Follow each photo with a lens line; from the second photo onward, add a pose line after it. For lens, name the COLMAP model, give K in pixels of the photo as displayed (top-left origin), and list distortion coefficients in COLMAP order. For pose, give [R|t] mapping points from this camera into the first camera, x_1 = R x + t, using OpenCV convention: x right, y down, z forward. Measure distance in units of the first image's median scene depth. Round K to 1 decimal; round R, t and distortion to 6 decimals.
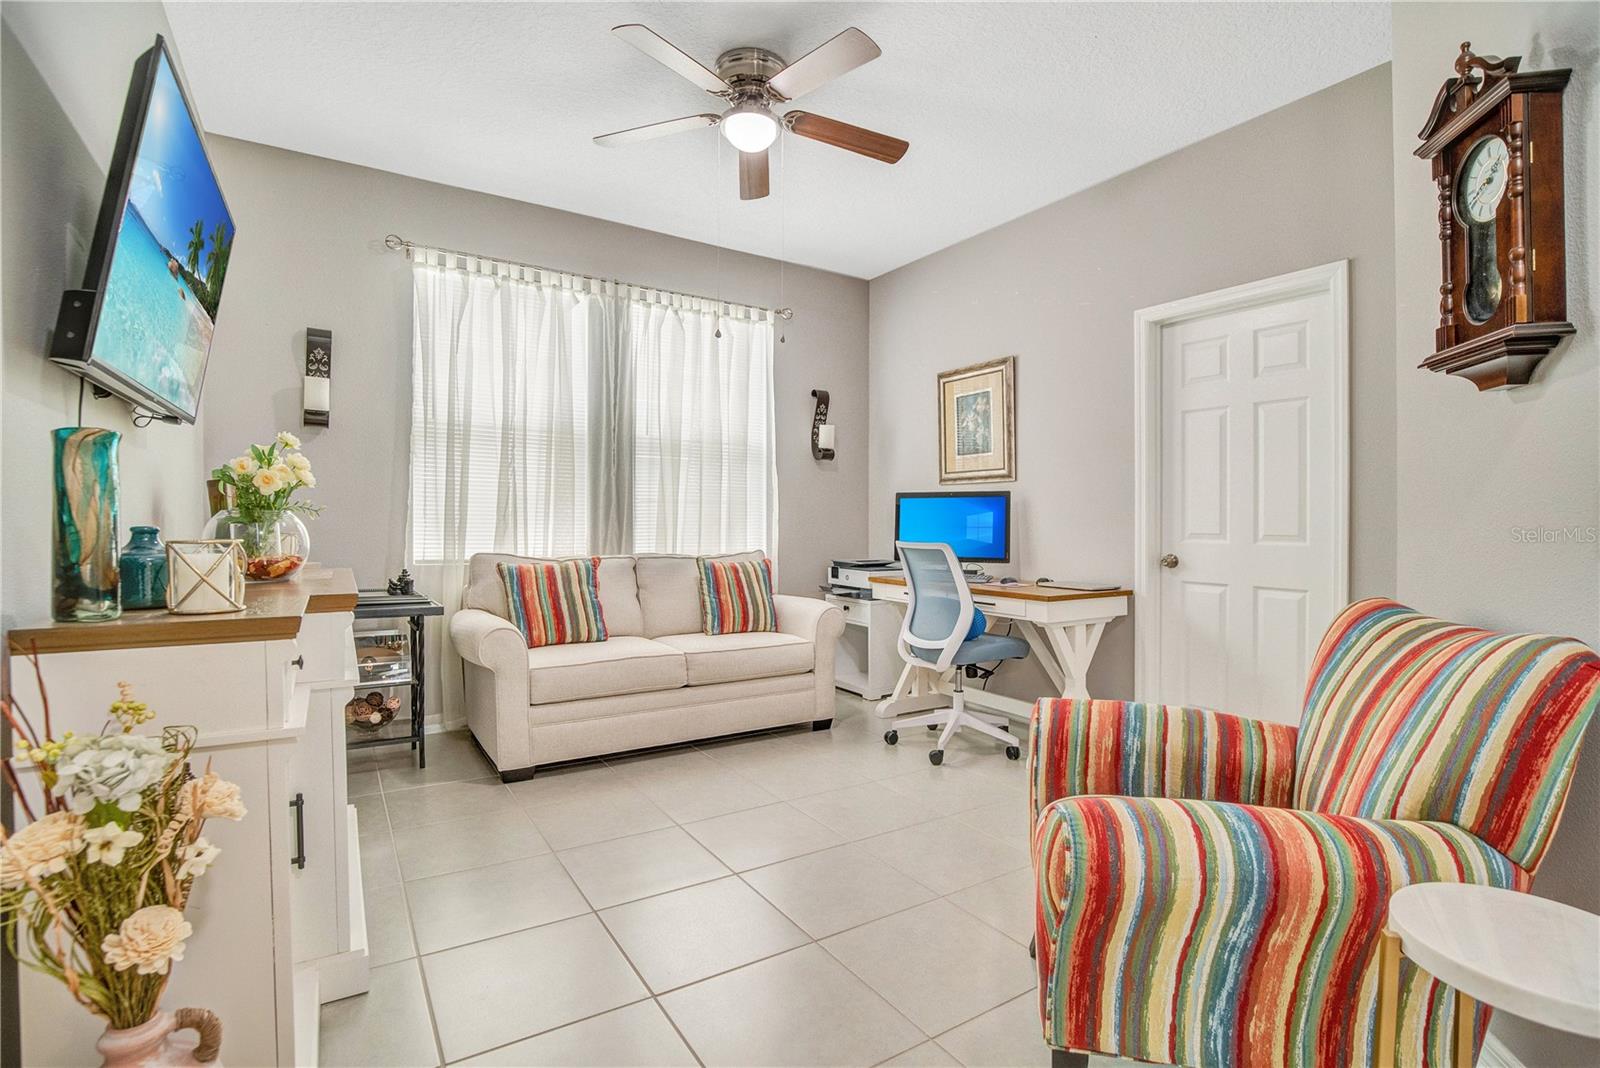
lens RADIAL K [[754.9, 0, 797.3], [0, 754.9, 528.5], [0, 0, 1]] dist [-0.018618, -0.000065]
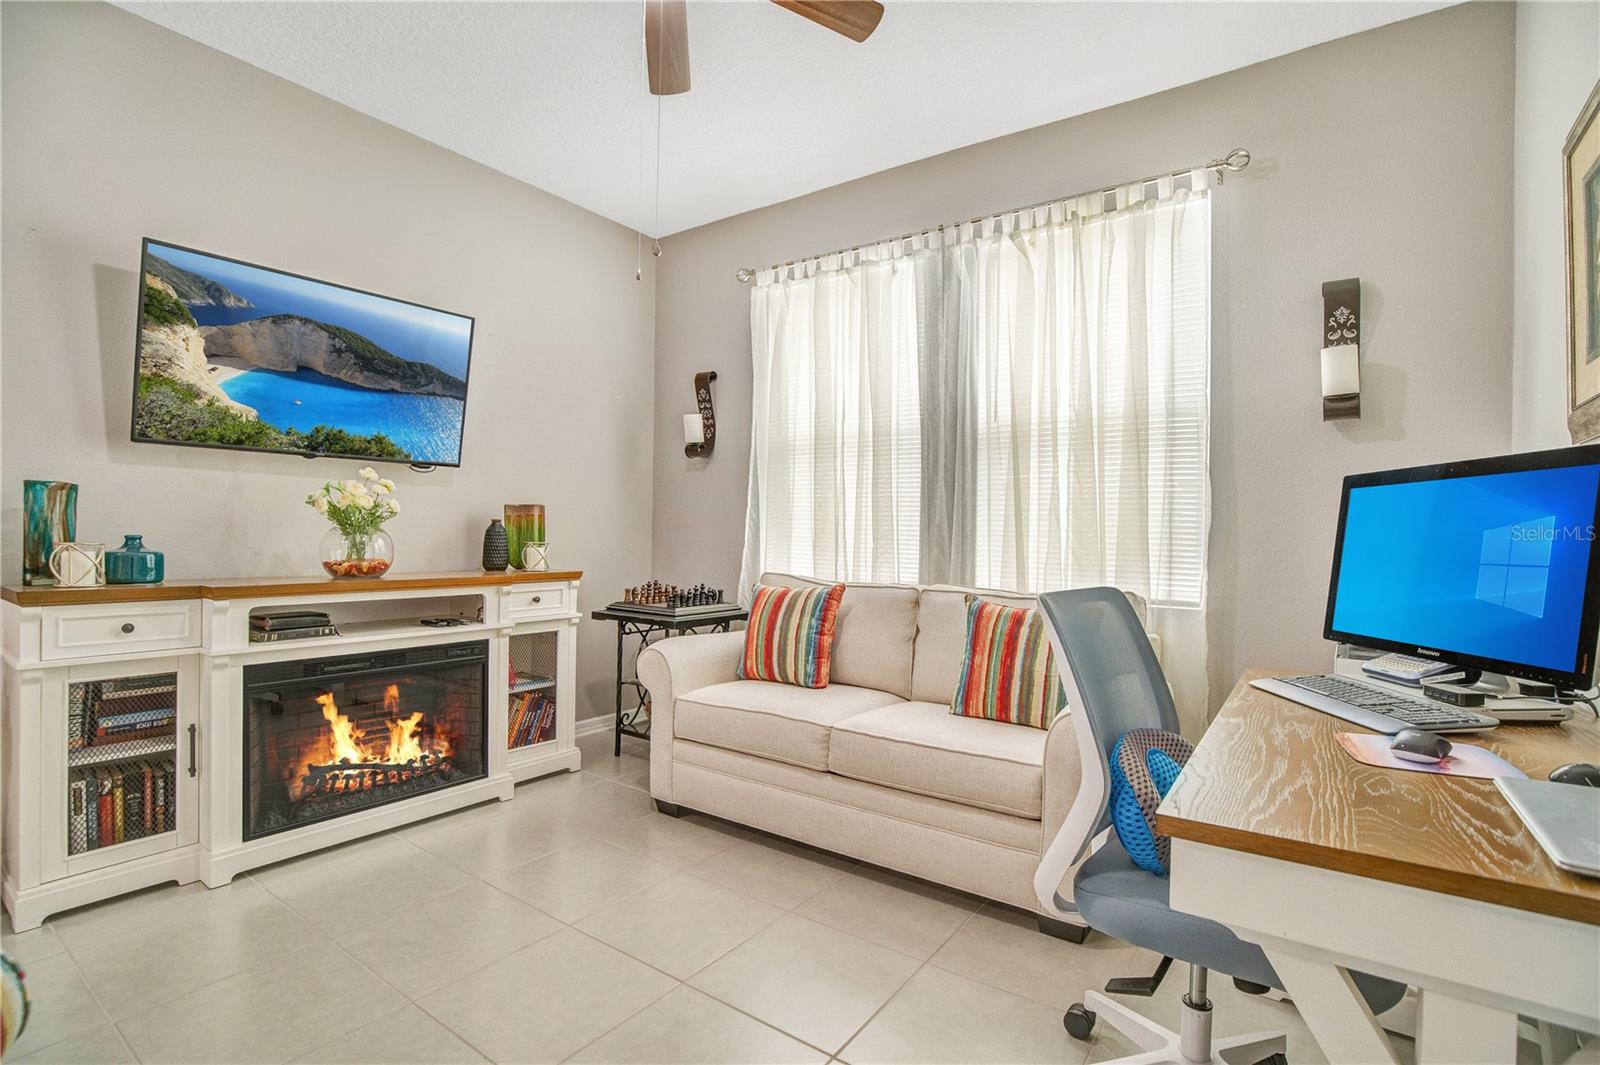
lens RADIAL K [[746.3, 0, 798.0], [0, 746.3, 546.2], [0, 0, 1]] dist [-0.022928, -0.000152]
pose [[0.377431, 0.011650, -0.925964, 0.425937], [-0.018313, 0.999819, 0.005114, -0.005737], [0.925857, 0.015027, 0.377576, 0.612584]]
